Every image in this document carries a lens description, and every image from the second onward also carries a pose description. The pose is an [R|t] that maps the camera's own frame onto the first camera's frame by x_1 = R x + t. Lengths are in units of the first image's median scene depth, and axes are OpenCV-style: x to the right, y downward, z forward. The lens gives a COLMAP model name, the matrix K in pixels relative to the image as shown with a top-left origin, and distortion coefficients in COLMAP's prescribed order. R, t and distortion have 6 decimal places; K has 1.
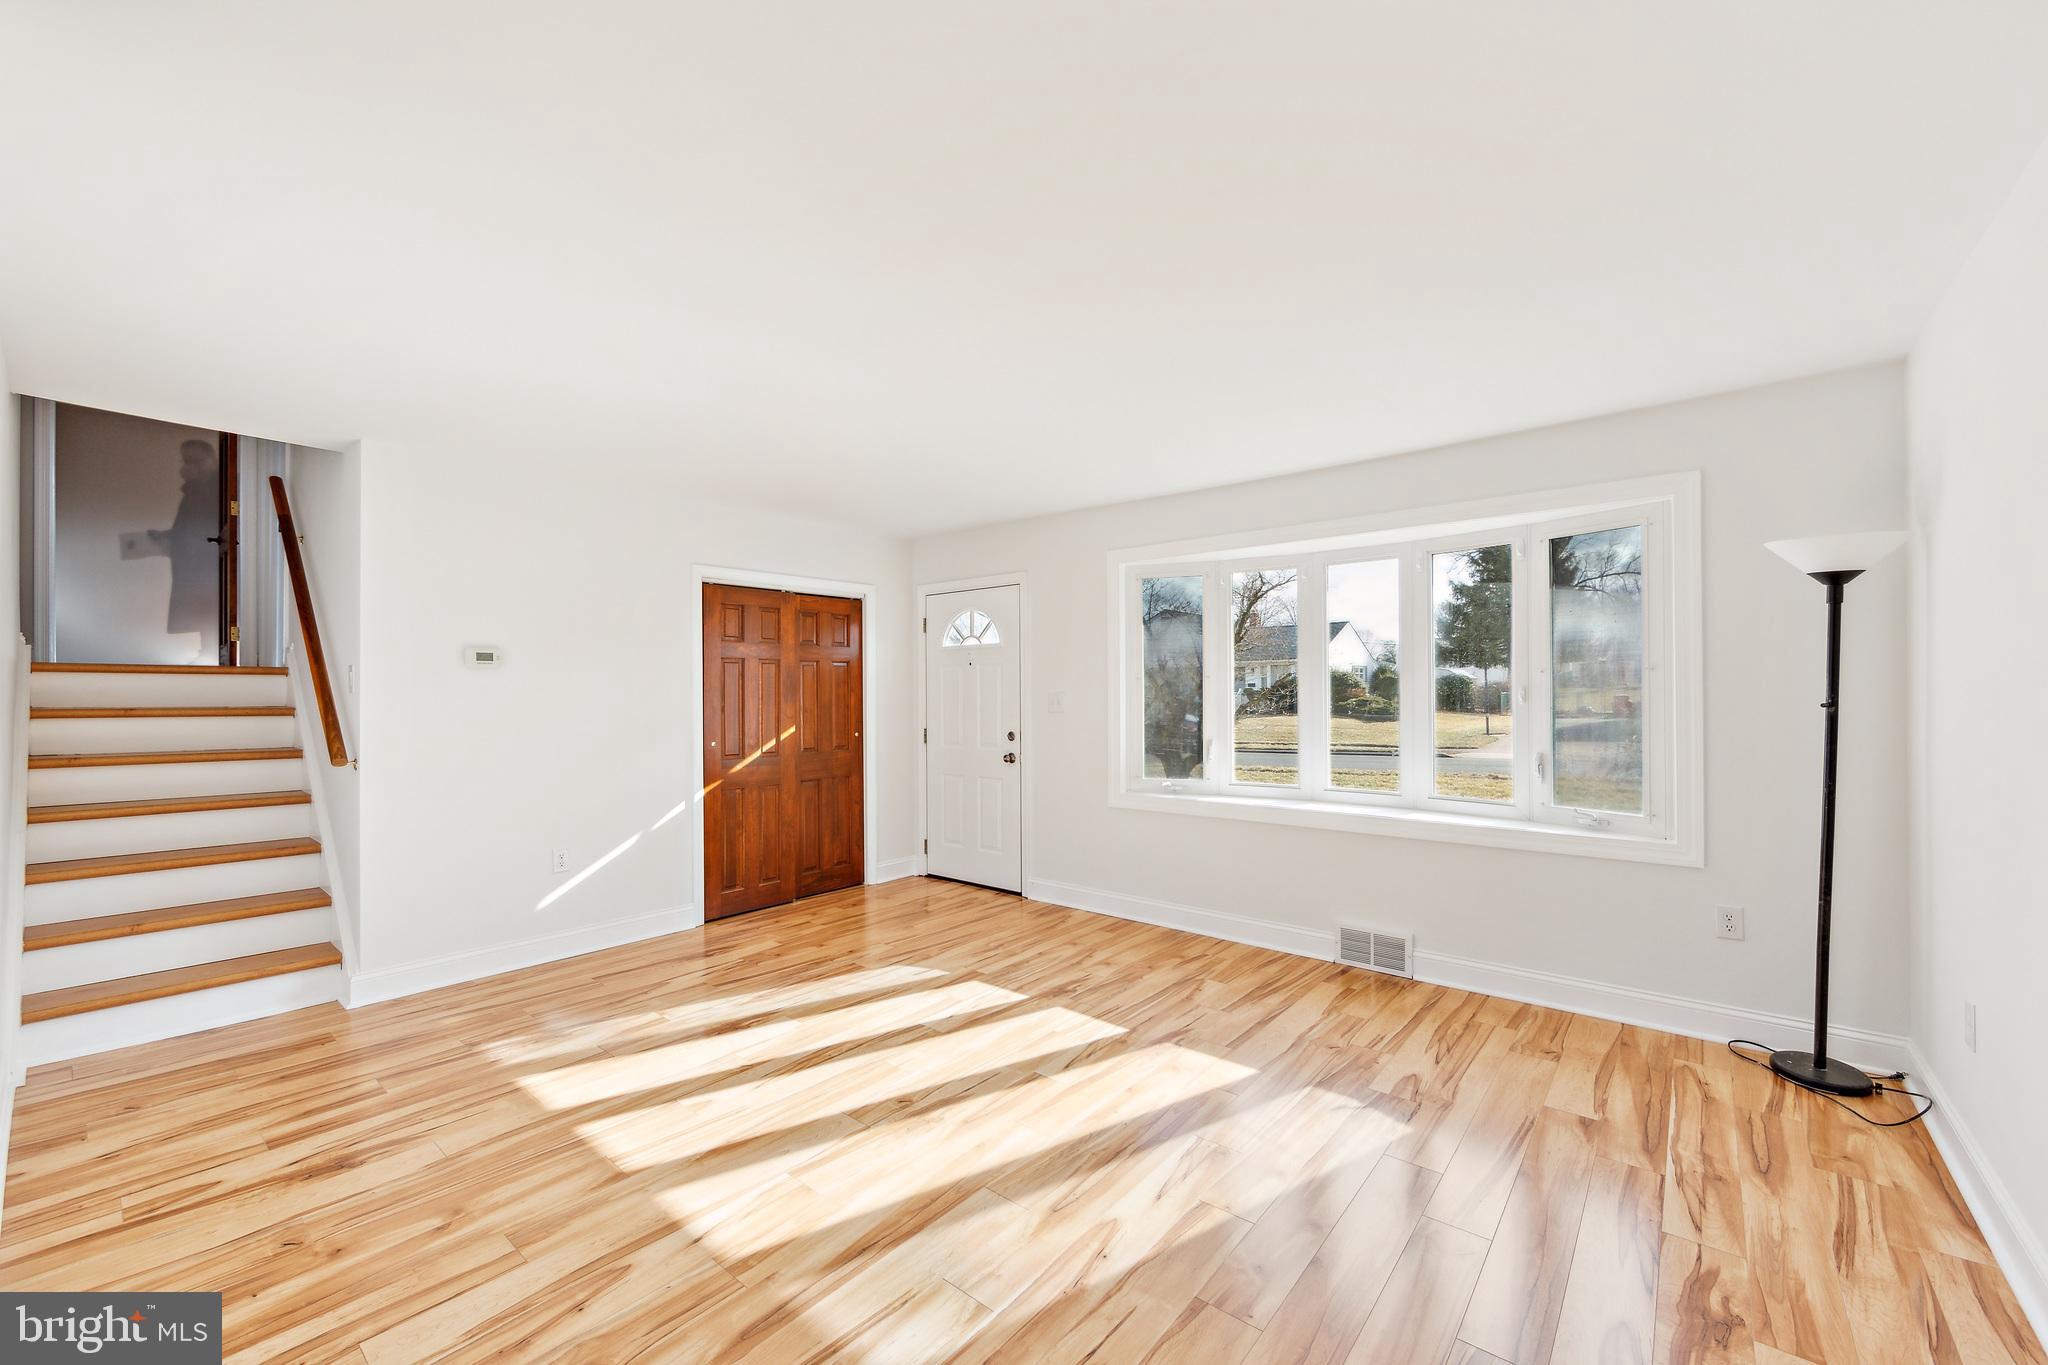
lens RADIAL K [[805.4, 0, 1028.0], [0, 805.4, 689.1], [0, 0, 1]] dist [-0.009013, 0.000663]
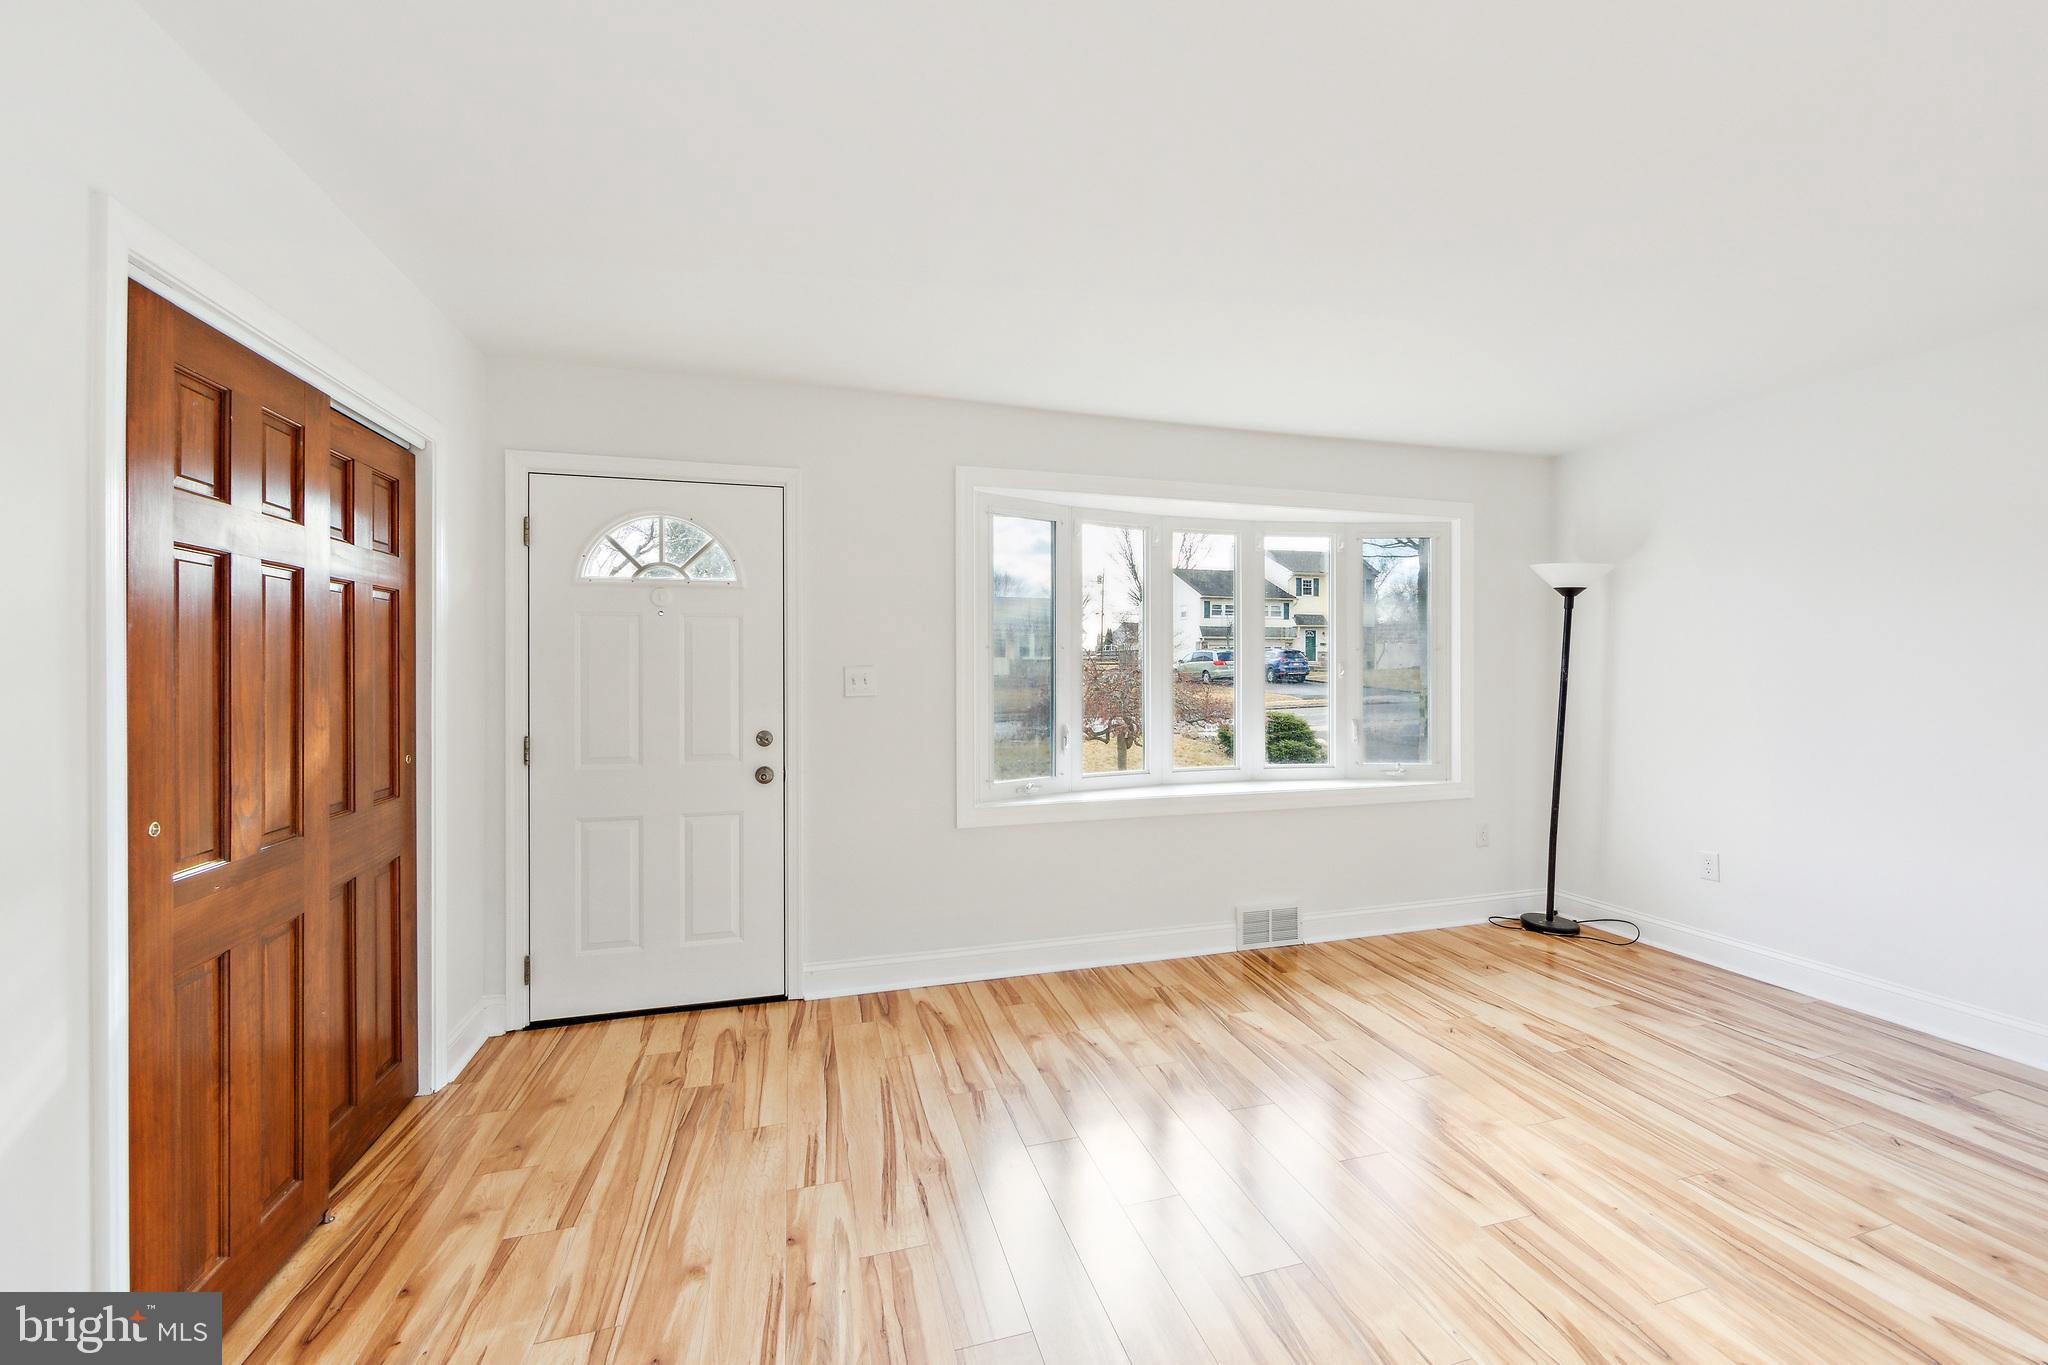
lens RADIAL K [[805.4, 0, 1041.0], [0, 805.4, 666.2], [0, 0, 1]] dist [-0.009013, 0.000663]
pose [[0.553414, 0.005176, 0.832890, -0.529802], [-0.005589, 0.999981, -0.002500, 0.006829], [-0.832888, -0.003271, 0.553432, 0.654203]]
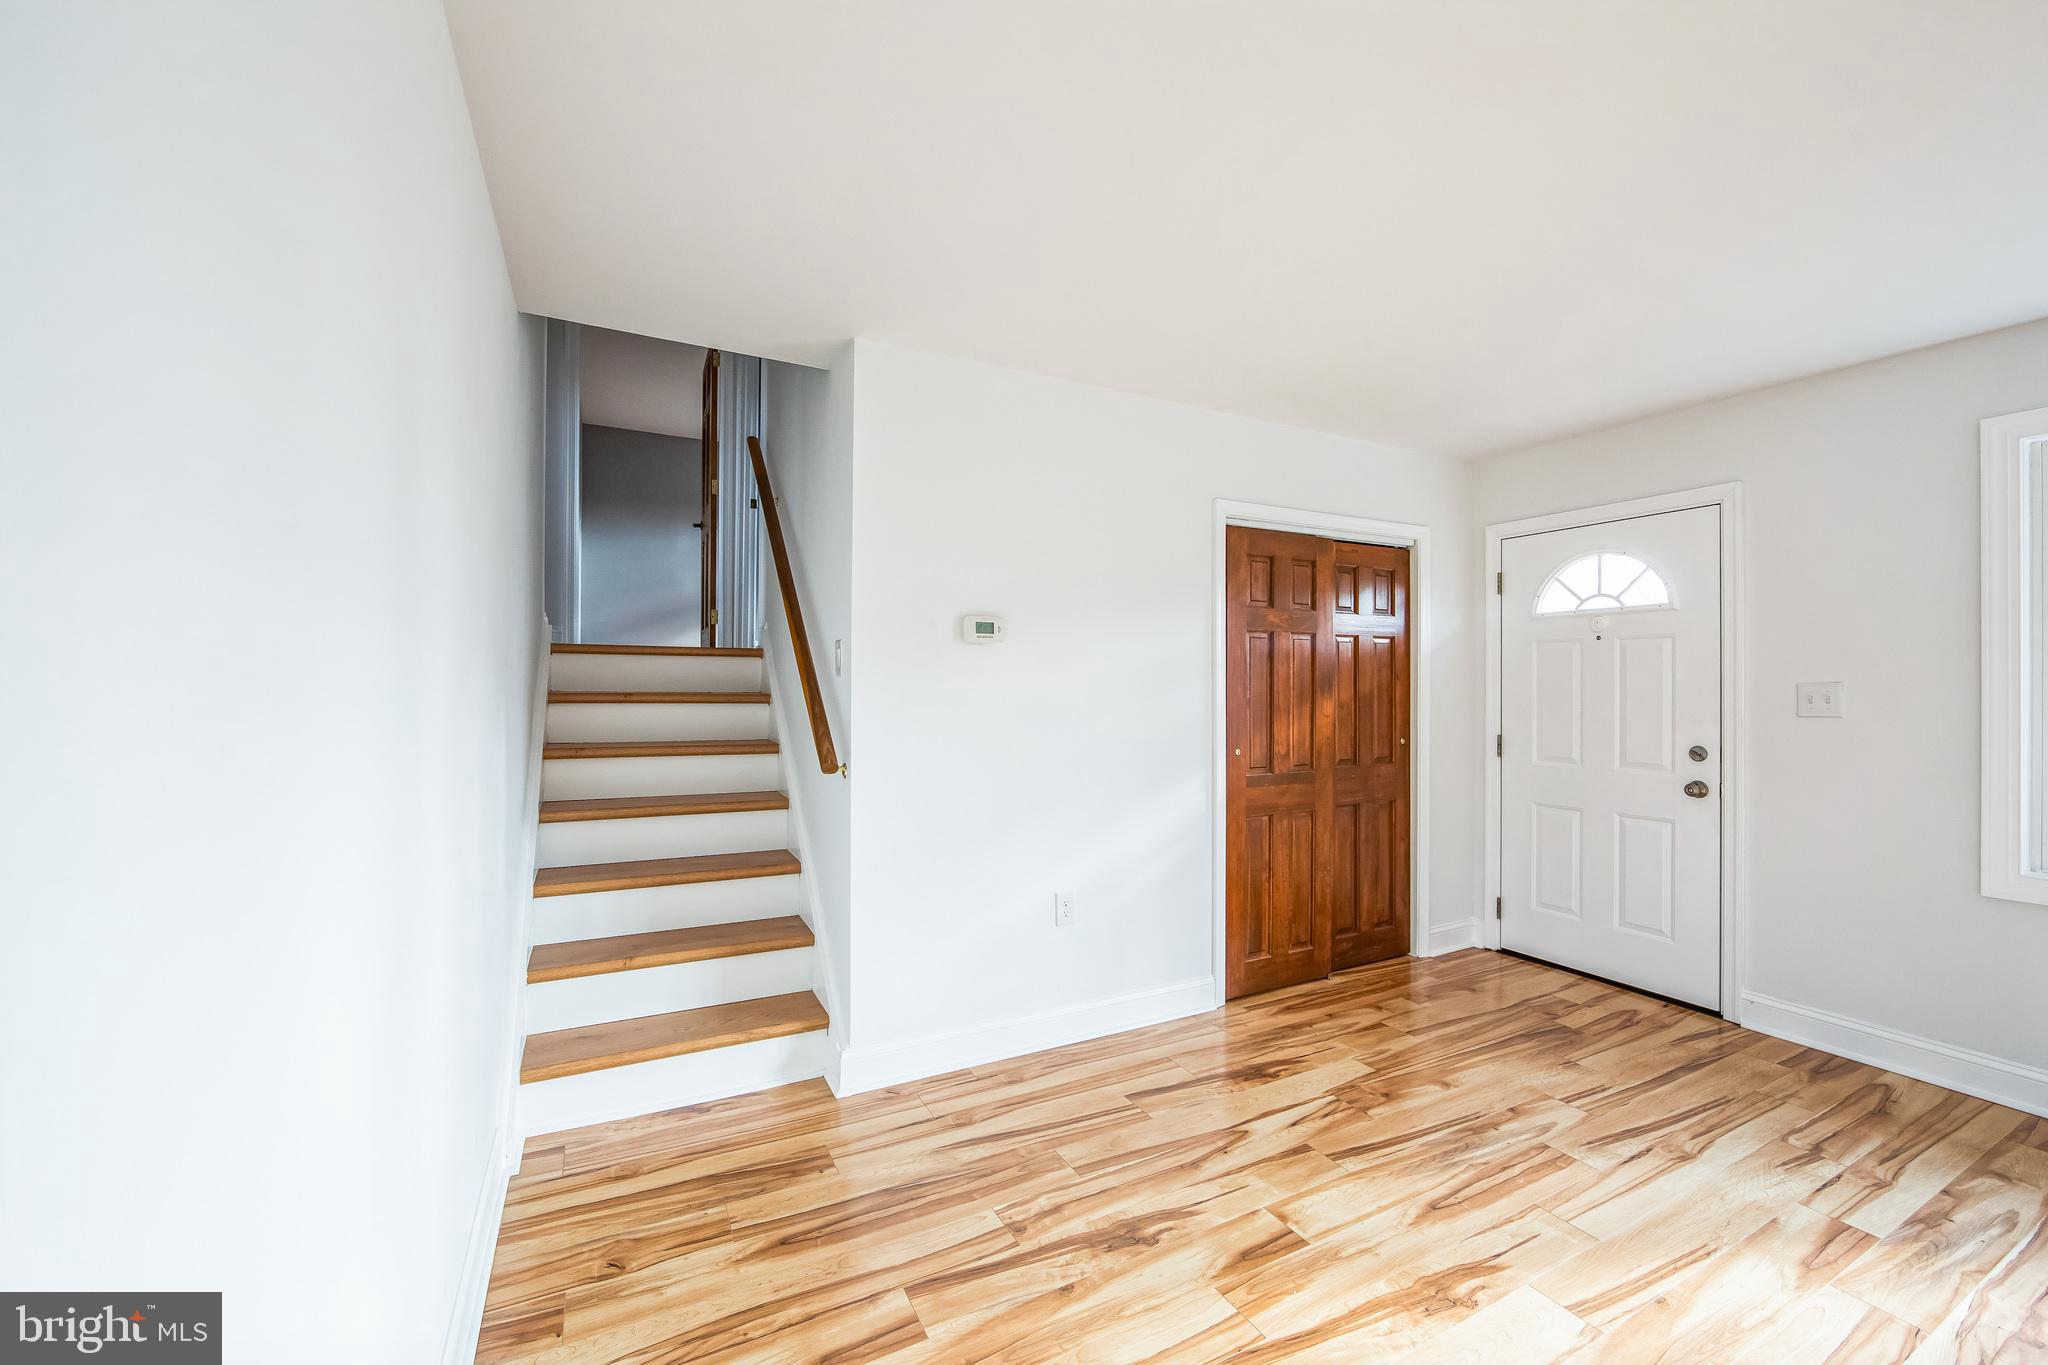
lens RADIAL K [[805.4, 0, 1025.9], [0, 805.4, 688.2], [0, 0, 1]] dist [-0.009013, 0.000663]
pose [[0.920015, 0.008517, -0.391790, -0.331726], [-0.005059, 0.999939, 0.009858, 0.006900], [0.391849, -0.007088, 0.920002, 0.315435]]
